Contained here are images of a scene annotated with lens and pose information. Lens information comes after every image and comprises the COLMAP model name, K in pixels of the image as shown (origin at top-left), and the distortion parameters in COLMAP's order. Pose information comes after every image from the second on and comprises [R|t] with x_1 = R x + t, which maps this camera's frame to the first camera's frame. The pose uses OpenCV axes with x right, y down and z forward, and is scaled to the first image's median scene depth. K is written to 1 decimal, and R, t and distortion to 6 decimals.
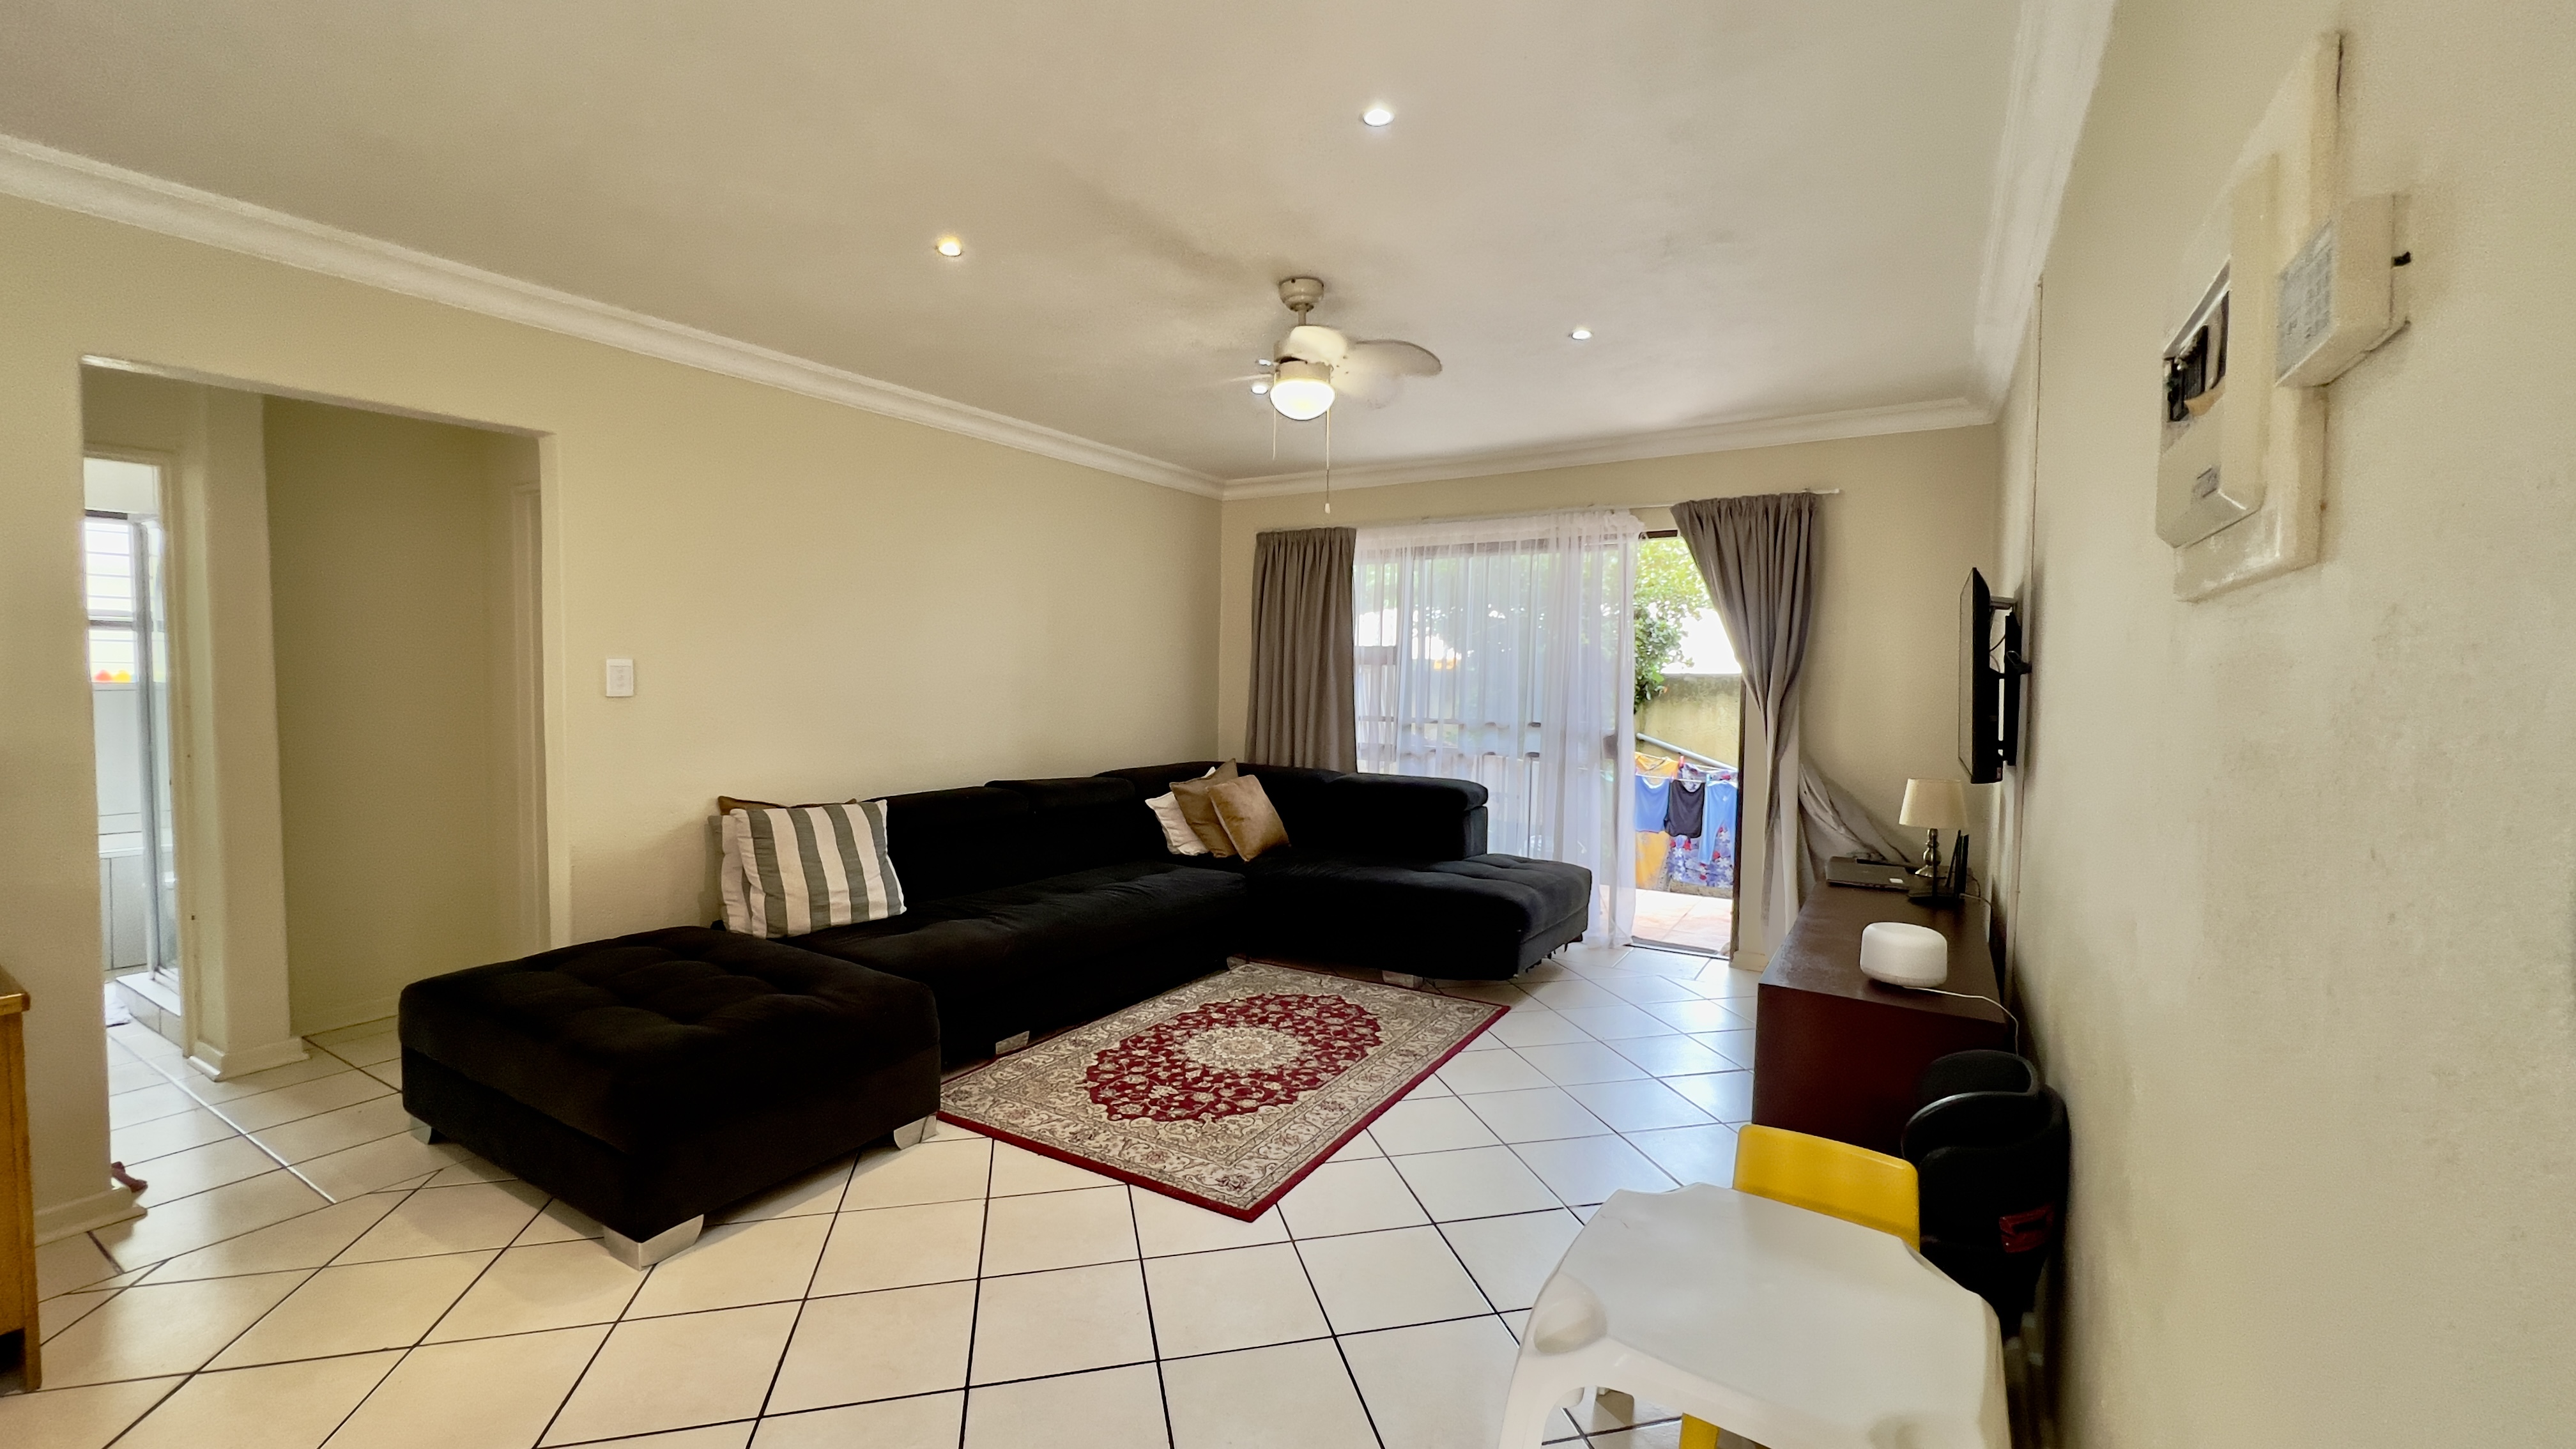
lens RADIAL K [[1035.1, 0, 1273.9], [0, 1035.1, 723.6], [0, 0, 1]] dist [0.004313, -0.000480]
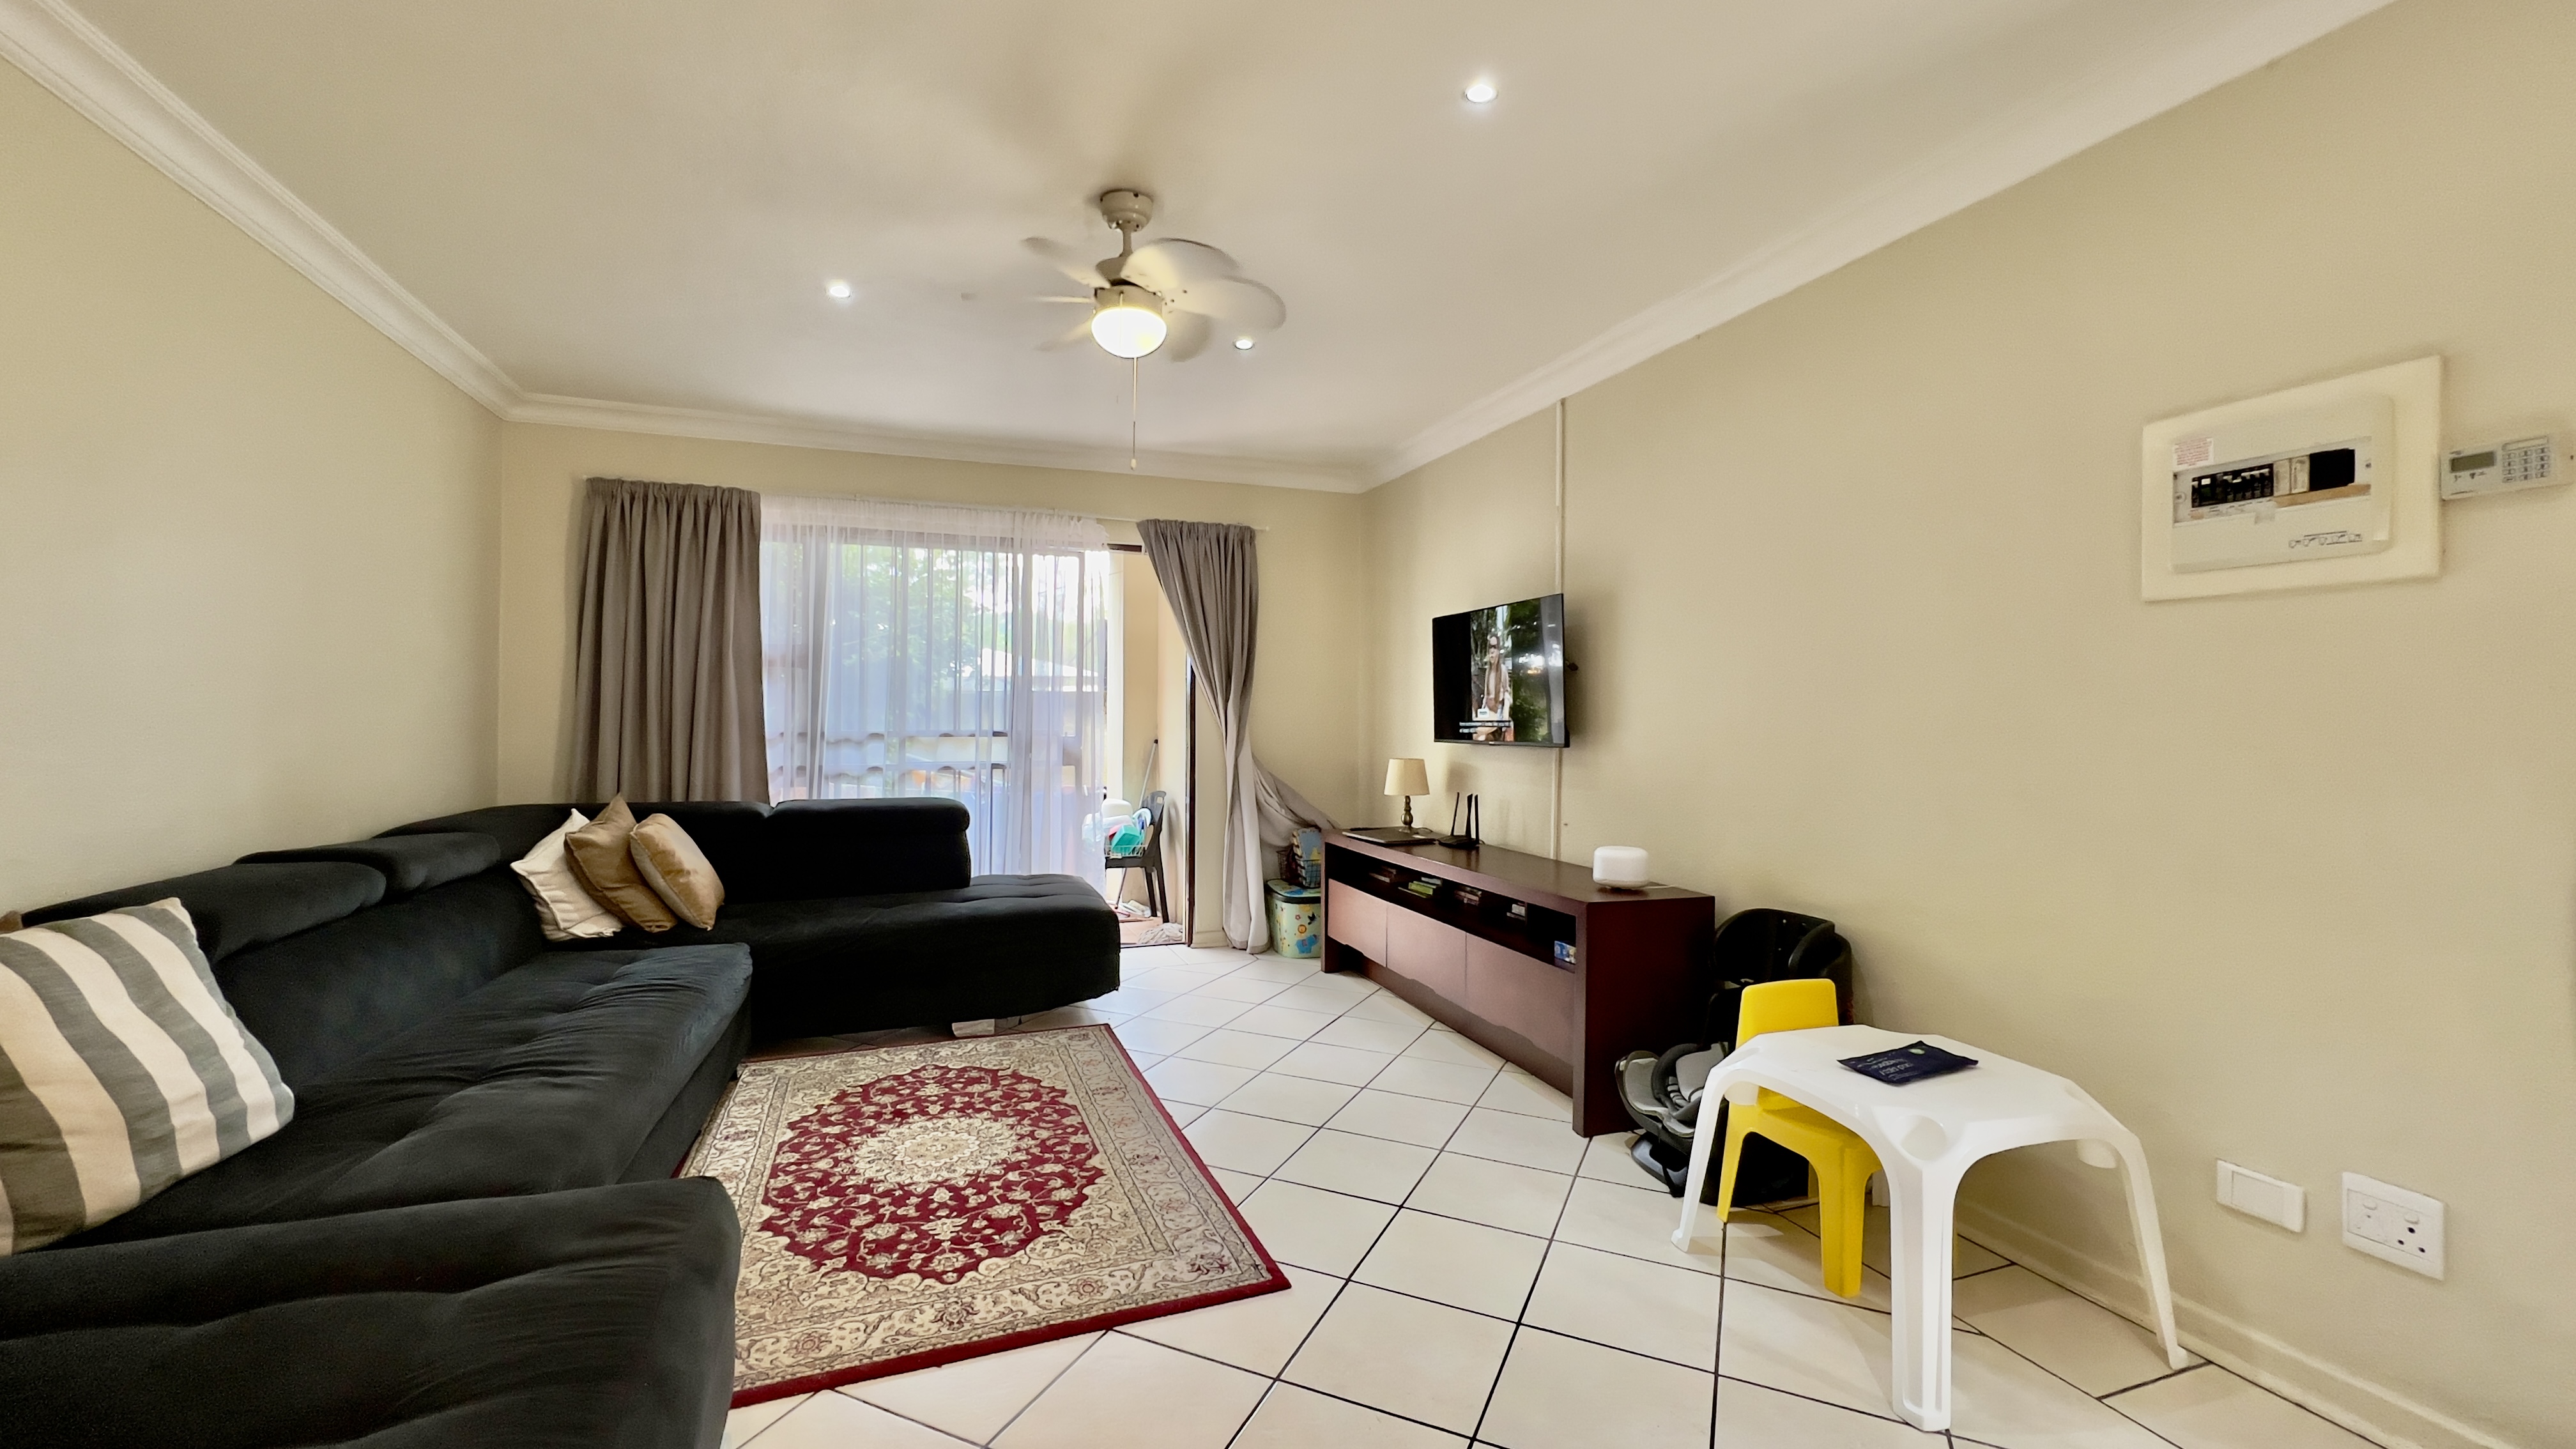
lens RADIAL K [[1035.1, 0, 1283.2], [0, 1035.1, 720.8], [0, 0, 1]] dist [0.004313, -0.000480]
pose [[0.610533, -0.010780, 0.791918, -0.445212], [0.039377, 0.999084, -0.016758, 0.020189], [-0.791011, 0.041415, 0.610398, 0.300053]]
